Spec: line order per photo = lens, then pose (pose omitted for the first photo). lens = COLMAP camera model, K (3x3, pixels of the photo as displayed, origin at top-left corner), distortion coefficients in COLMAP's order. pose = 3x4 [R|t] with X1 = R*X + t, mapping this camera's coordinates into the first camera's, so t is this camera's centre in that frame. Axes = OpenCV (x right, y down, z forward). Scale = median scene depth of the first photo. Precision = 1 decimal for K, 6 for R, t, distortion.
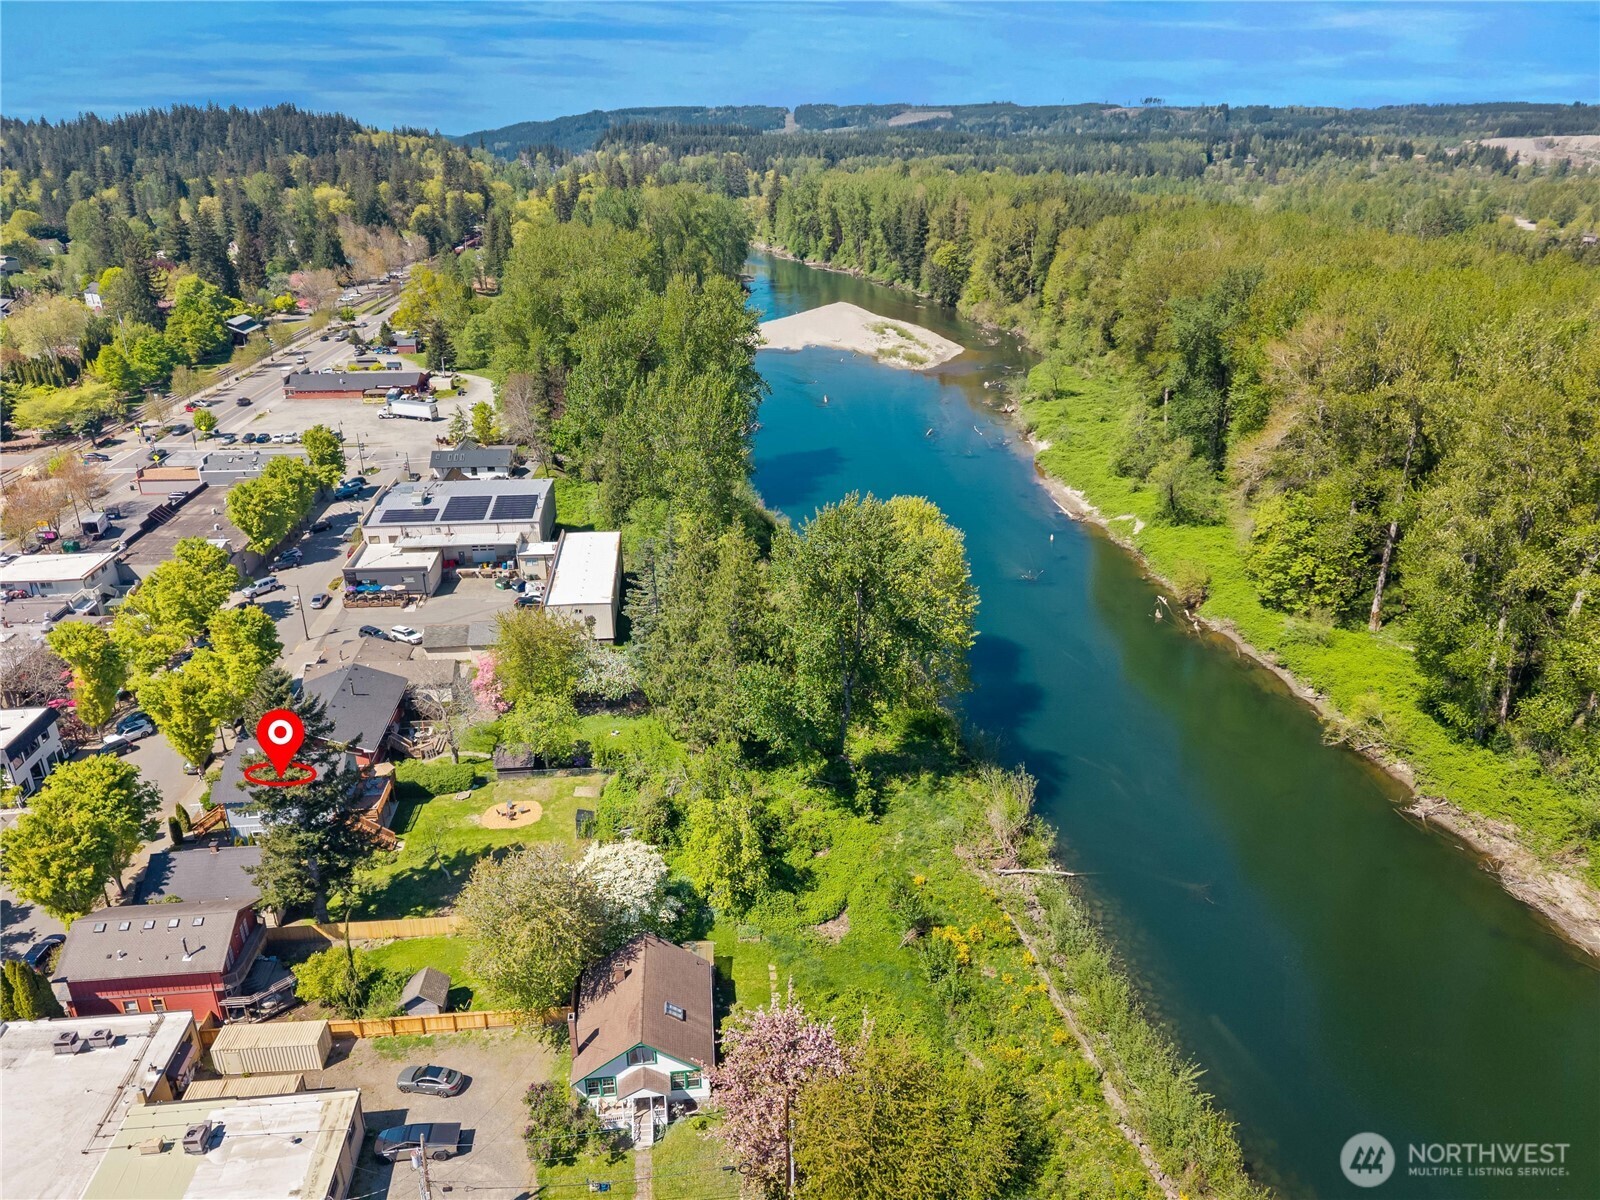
lens RADIAL K [[1083.5, 0, 800.0], [0, 1083.5, 600.0], [0, 0, 1]] dist [0.009473, -0.007483]
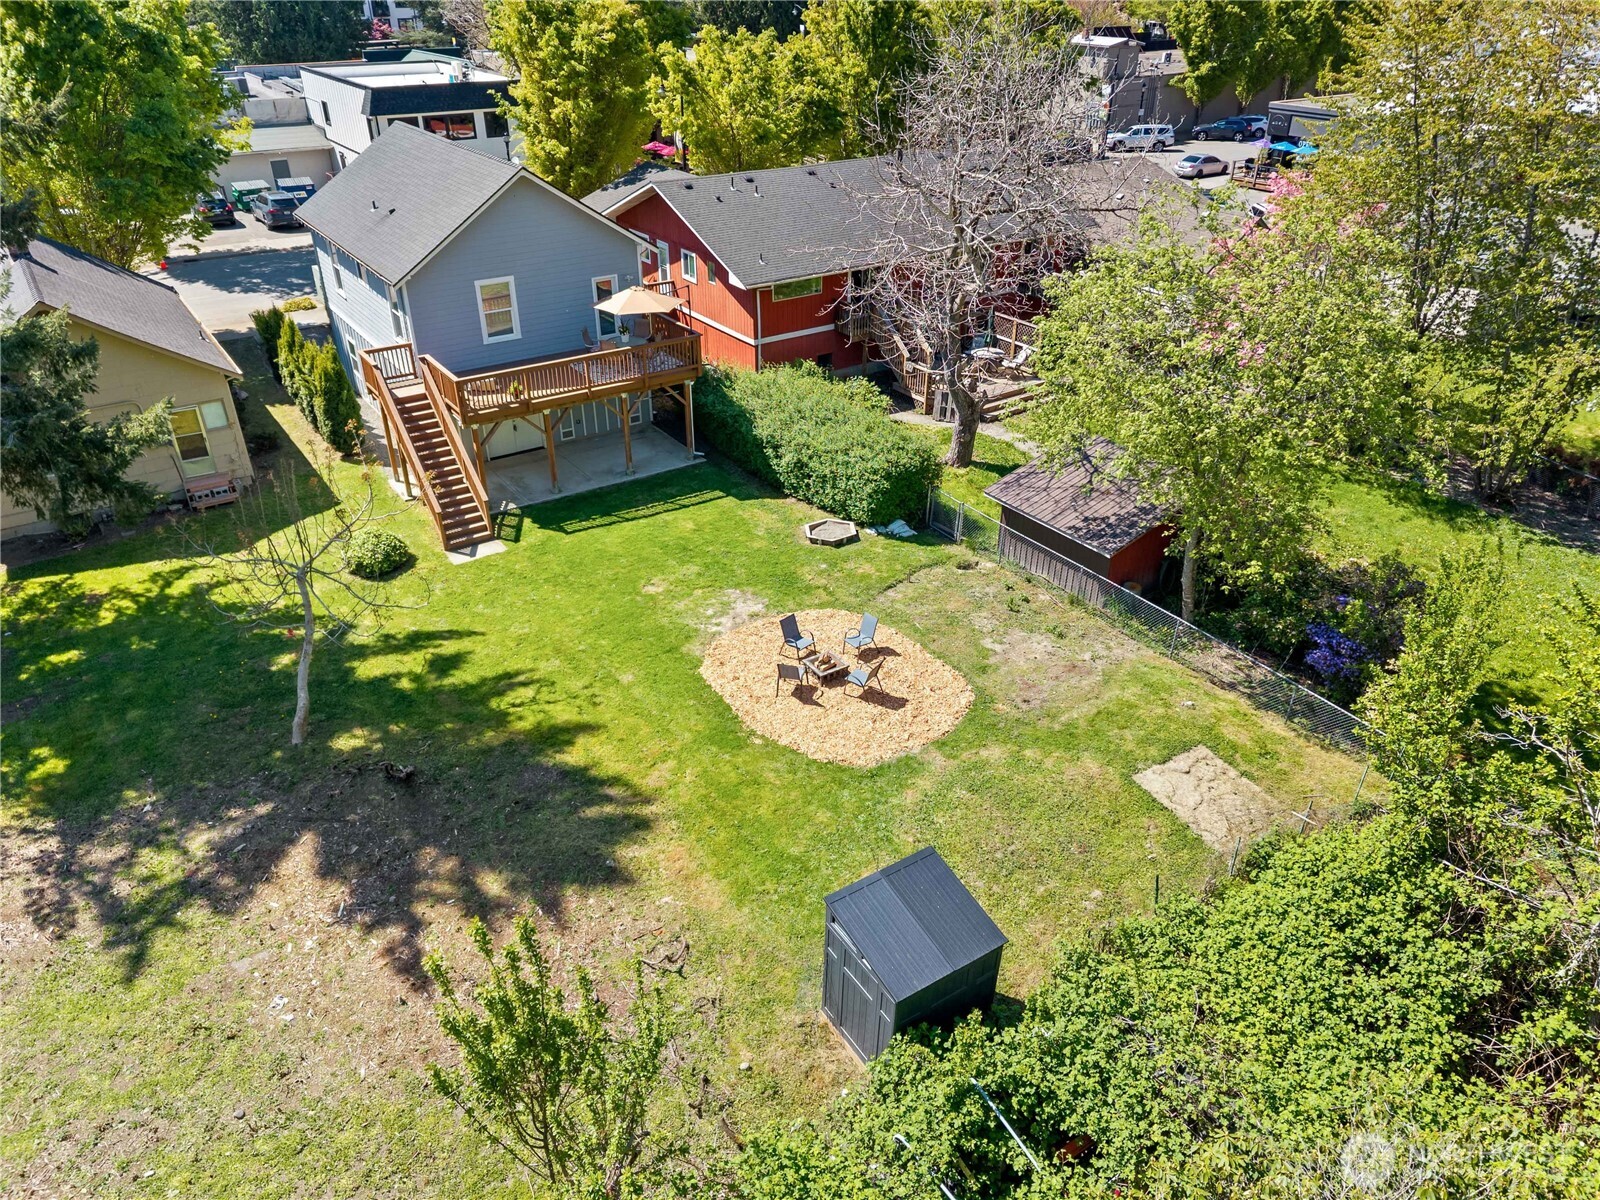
lens RADIAL K [[1083.5, 0, 800.0], [0, 1083.5, 600.0], [0, 0, 1]] dist [0.009473, -0.007483]
pose [[0.474436, 0.445507, -0.759233, -0.073491], [-0.350626, 0.886748, 0.301229, 0.078394], [0.807448, 0.123293, 0.576911, 0.550501]]
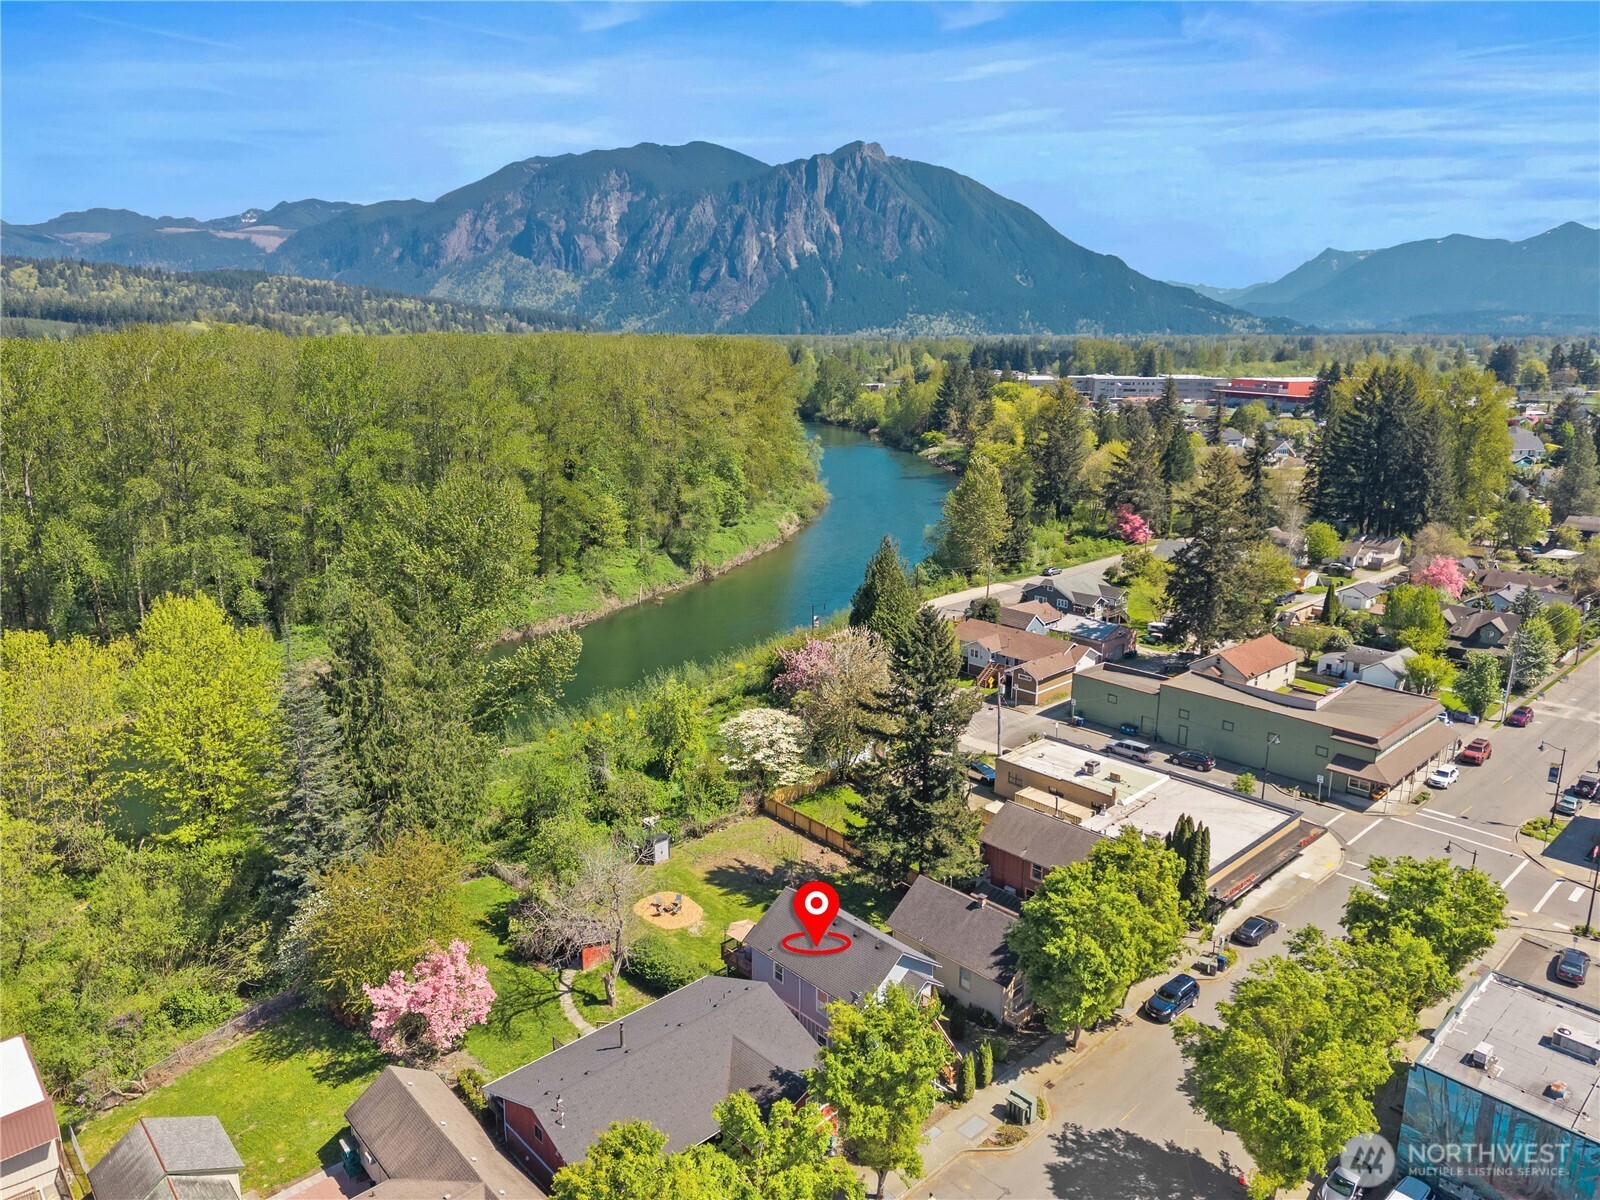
lens RADIAL K [[1083.5, 0, 800.0], [0, 1083.5, 600.0], [0, 0, 1]] dist [0.009473, -0.007483]
pose [[-0.605315, -0.186626, 0.773799, -0.561768], [0.320394, 0.832773, 0.451482, -0.202351], [-0.728658, 0.521210, -0.444296, 0.732400]]
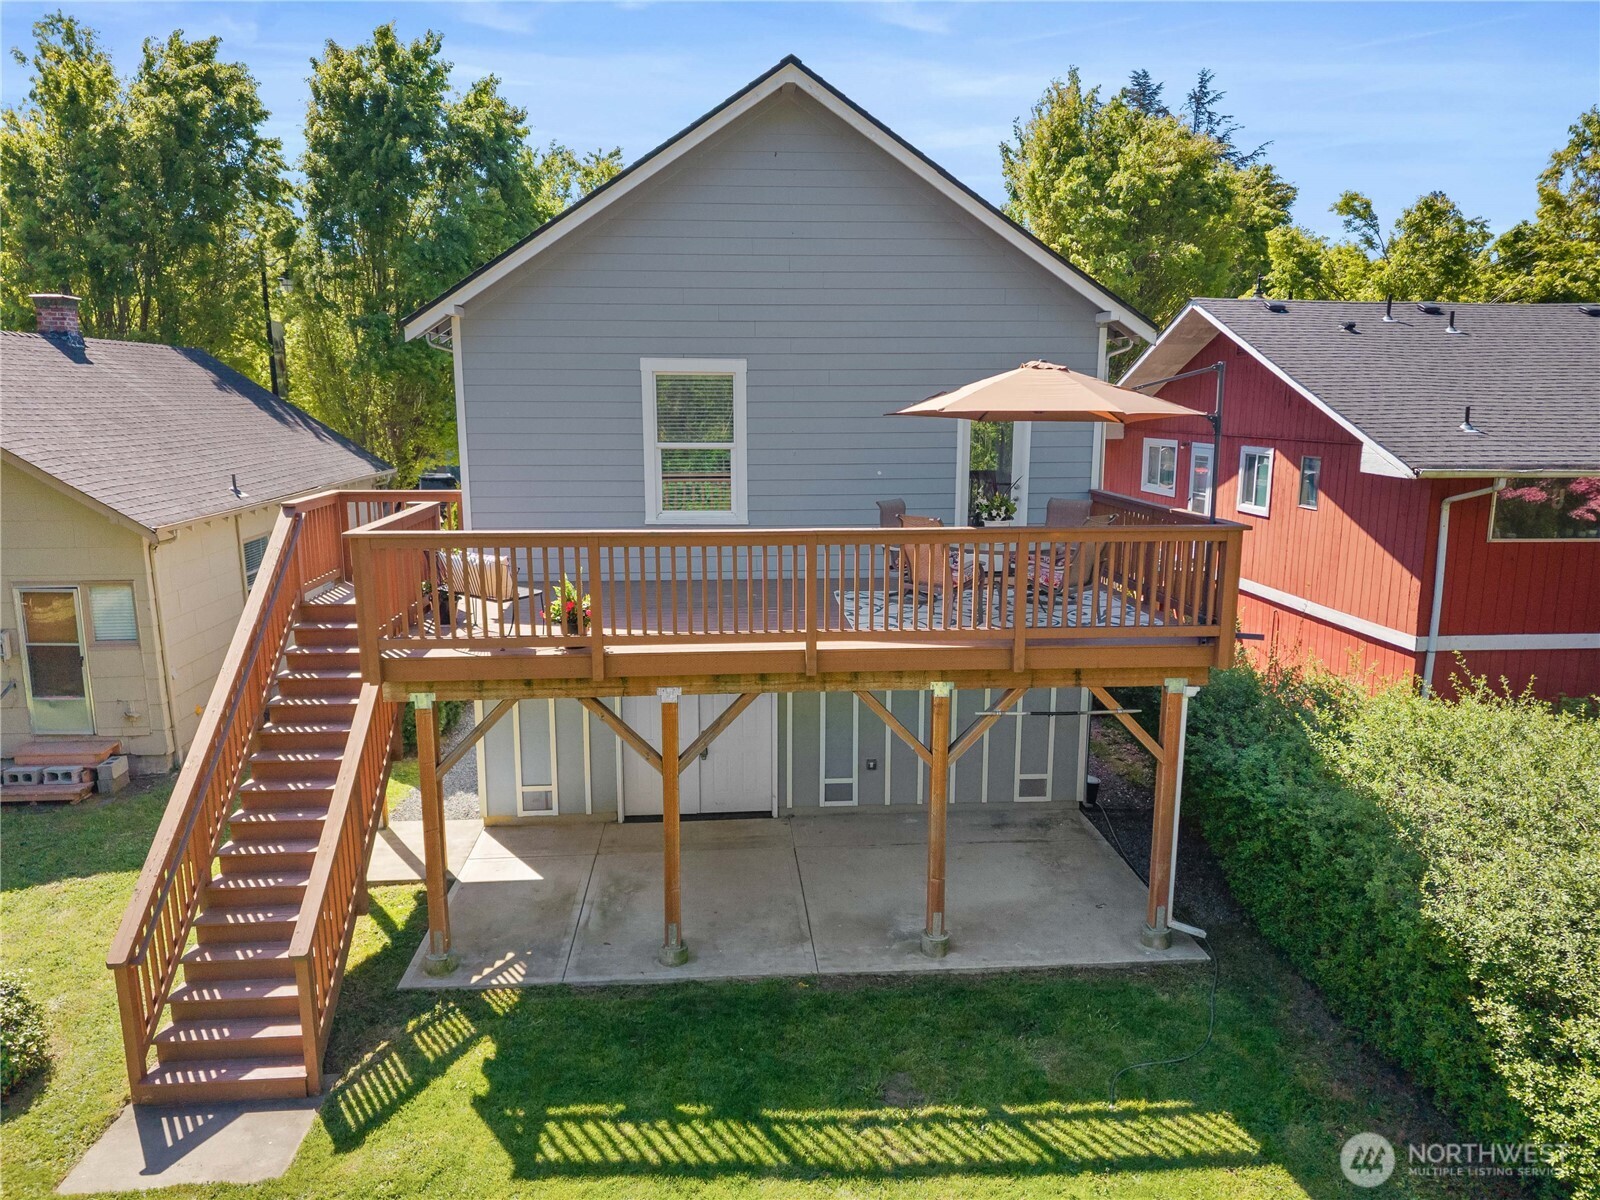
lens RADIAL K [[1103.8, 0, 800.0], [0, 1103.8, 600.0], [0, 0, 1]] dist [0.023412, -0.001201]
pose [[-0.025268, 0.181707, -0.983028, -0.180251], [-0.399543, 0.899554, 0.176547, 0.100774], [0.916366, 0.397223, 0.049870, 0.612558]]
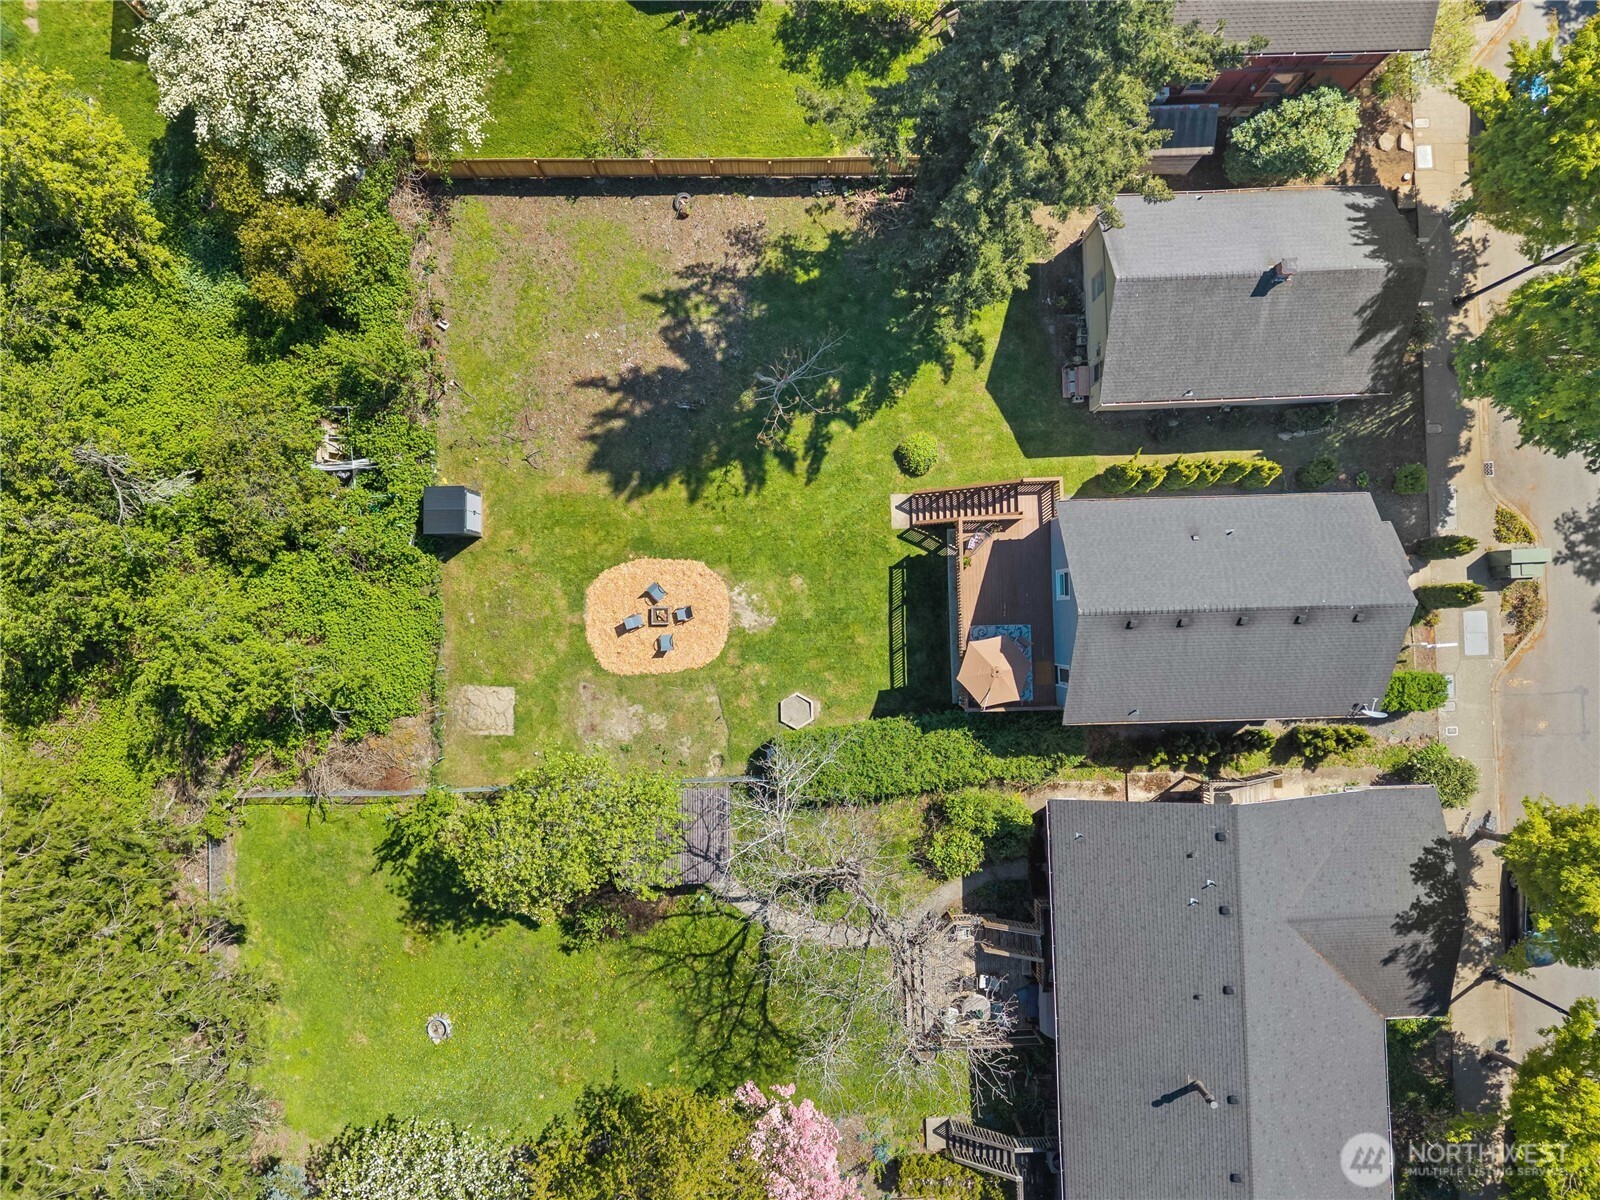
lens RADIAL K [[1083.5, 0, 800.0], [0, 1083.5, 600.0], [0, 0, 1]] dist [0.009473, -0.007483]
pose [[-0.996762, -0.078403, -0.017820, -0.191270], [0.013593, -0.382767, 0.923745, -0.100445], [-0.079245, 0.920512, 0.382594, 0.527927]]
